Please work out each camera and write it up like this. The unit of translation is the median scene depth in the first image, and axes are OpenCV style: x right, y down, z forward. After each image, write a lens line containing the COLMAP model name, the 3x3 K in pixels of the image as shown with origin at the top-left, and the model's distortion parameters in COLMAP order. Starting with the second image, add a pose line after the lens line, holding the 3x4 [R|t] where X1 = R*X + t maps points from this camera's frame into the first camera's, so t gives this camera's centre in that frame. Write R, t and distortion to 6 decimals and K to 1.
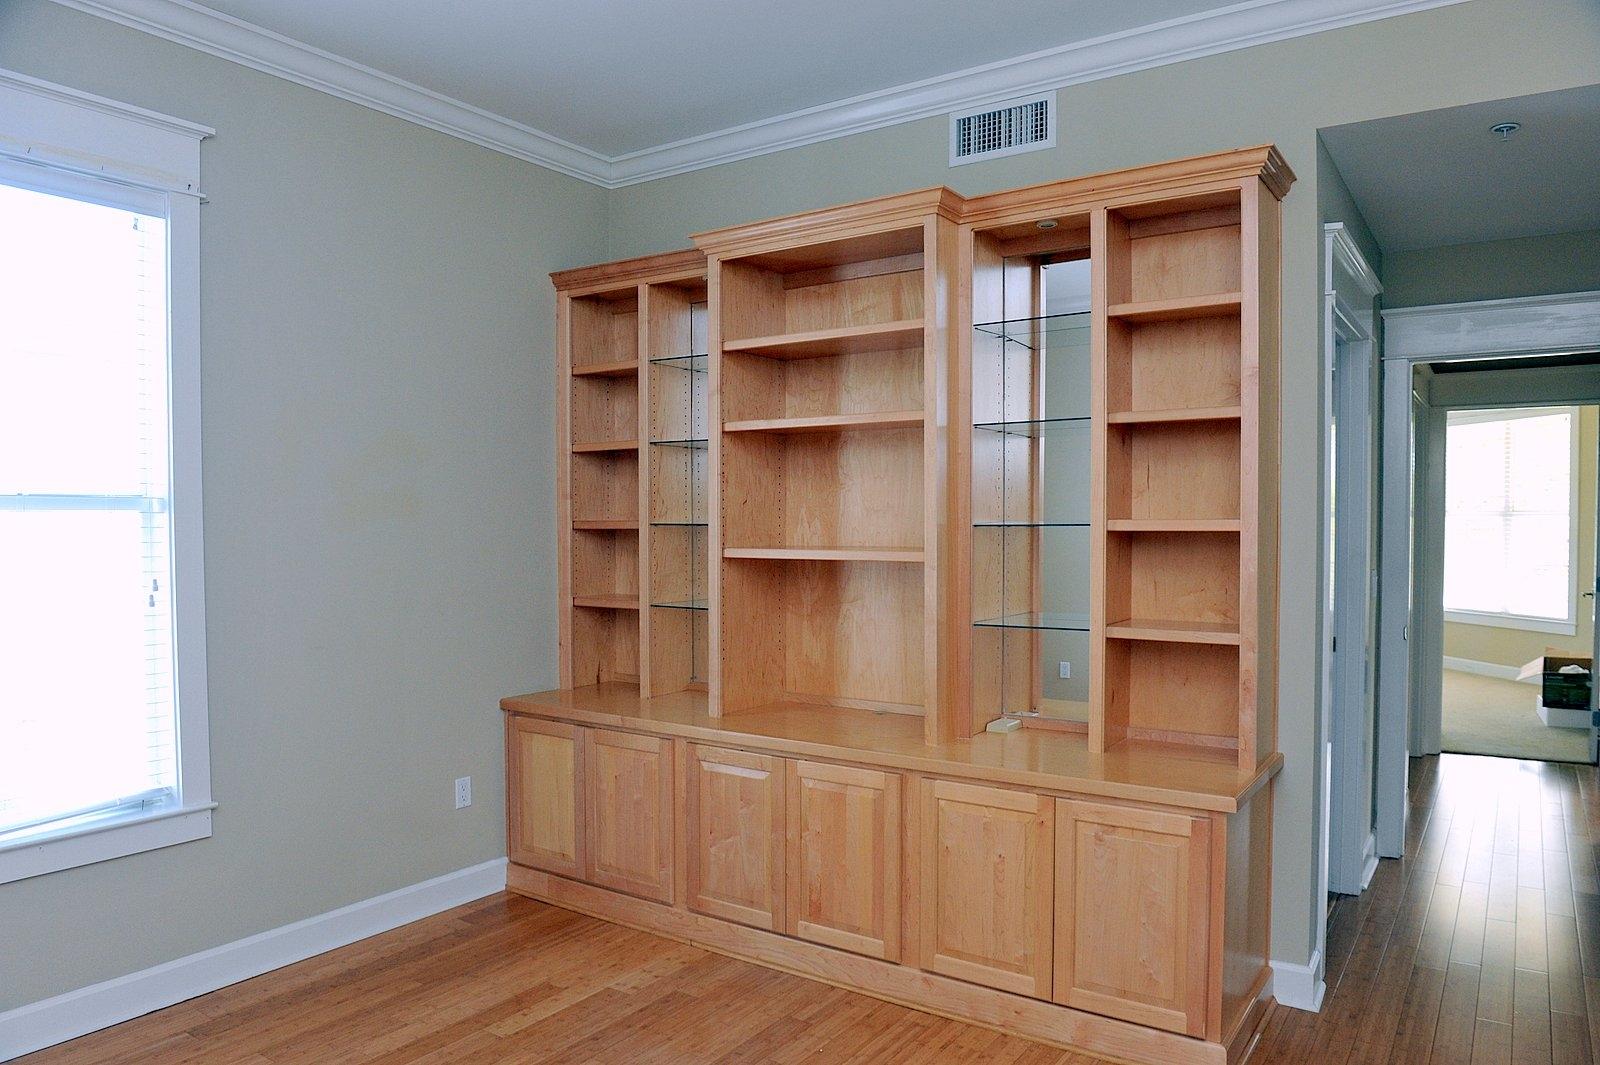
lens RADIAL K [[1099.6, 0, 798.3], [0, 1099.6, 551.9], [0, 0, 1]] dist [-0.055300, 0.003136]
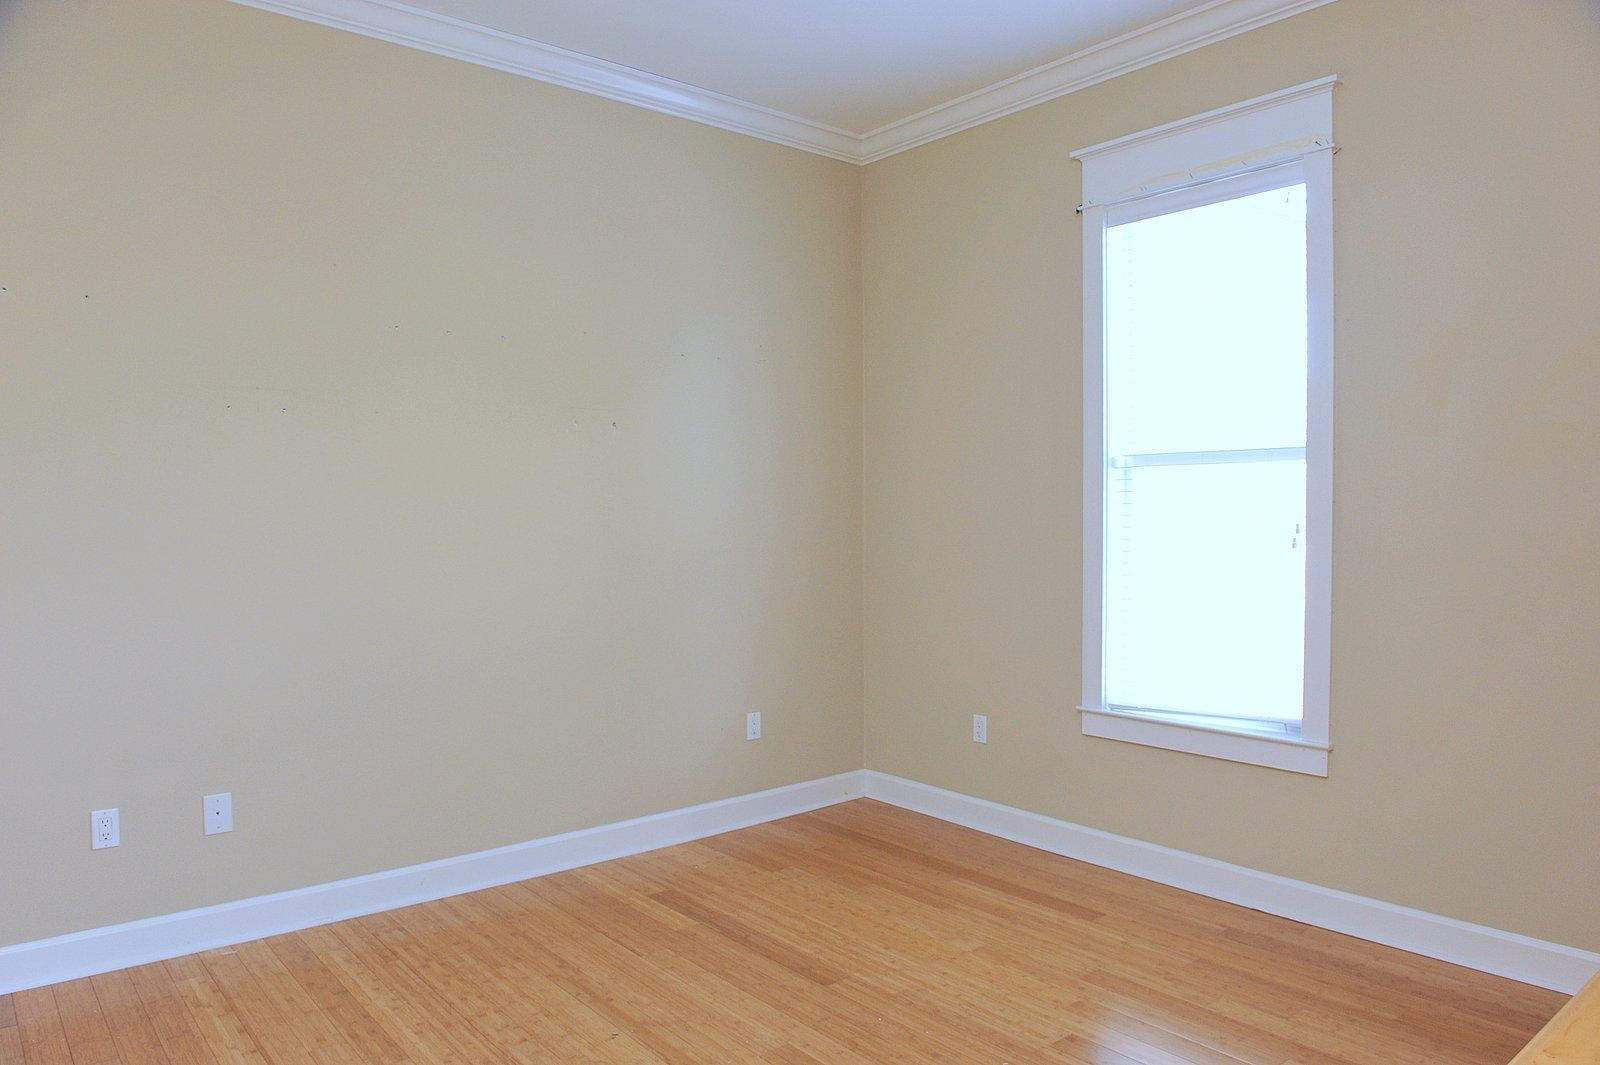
lens RADIAL K [[1114.6, 0, 800.0], [0, 1114.6, 532.5], [0, 0, 1]] dist [-0.000231, 0.000386]
pose [[-0.261268, 0.034276, -0.964658, 0.610785], [-0.004712, 0.999312, 0.036784, -0.004394], [0.965255, 0.014156, -0.260927, 0.809720]]
